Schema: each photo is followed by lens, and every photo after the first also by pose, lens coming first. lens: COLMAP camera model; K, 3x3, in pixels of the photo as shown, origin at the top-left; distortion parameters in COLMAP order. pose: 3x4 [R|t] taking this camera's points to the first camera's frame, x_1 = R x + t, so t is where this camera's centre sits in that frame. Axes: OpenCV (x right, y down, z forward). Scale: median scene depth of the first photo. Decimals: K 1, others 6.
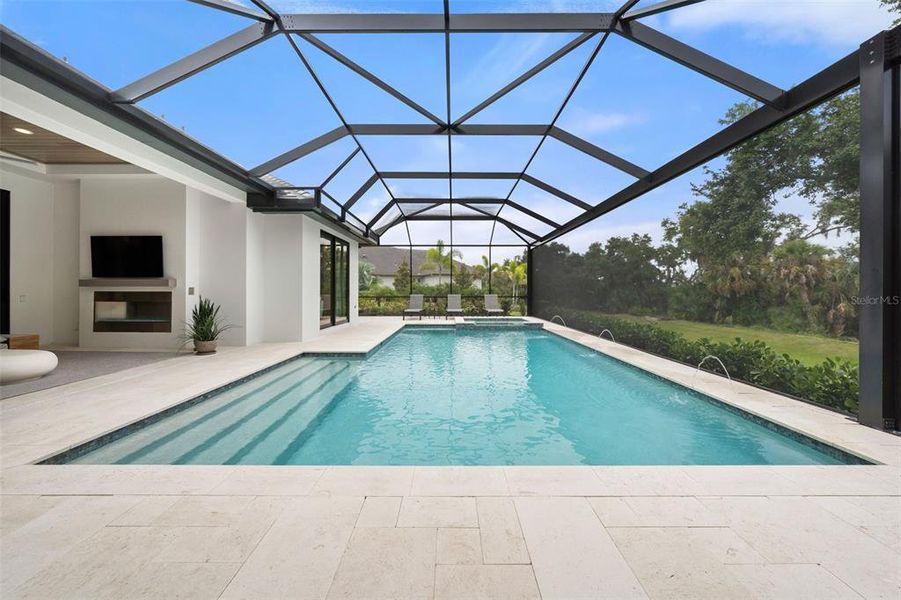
lens RADIAL K [[321.8, 0, 450.5], [0, 321.8, 294.5], [0, 0, 1]] dist [0.000195, -0.000010]
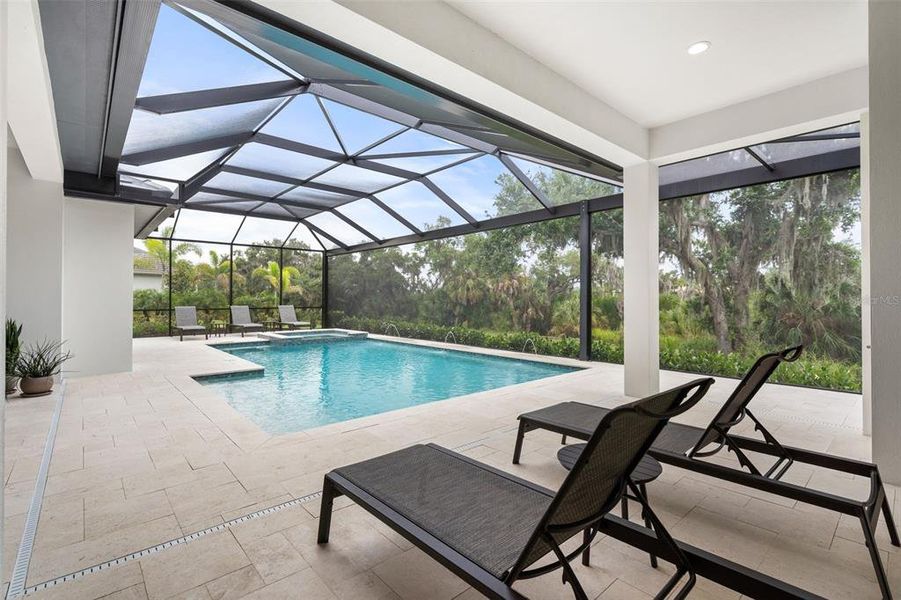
lens RADIAL K [[414.5, 0, 450.5], [0, 414.5, 300.0], [0, 0, 1]] dist [0.000081, 0.000004]
pose [[0.746160, -0.002908, 0.665760, -0.199080], [0.006662, 0.999973, -0.003099, -0.005554], [-0.665733, 0.006748, 0.746159, -0.086534]]
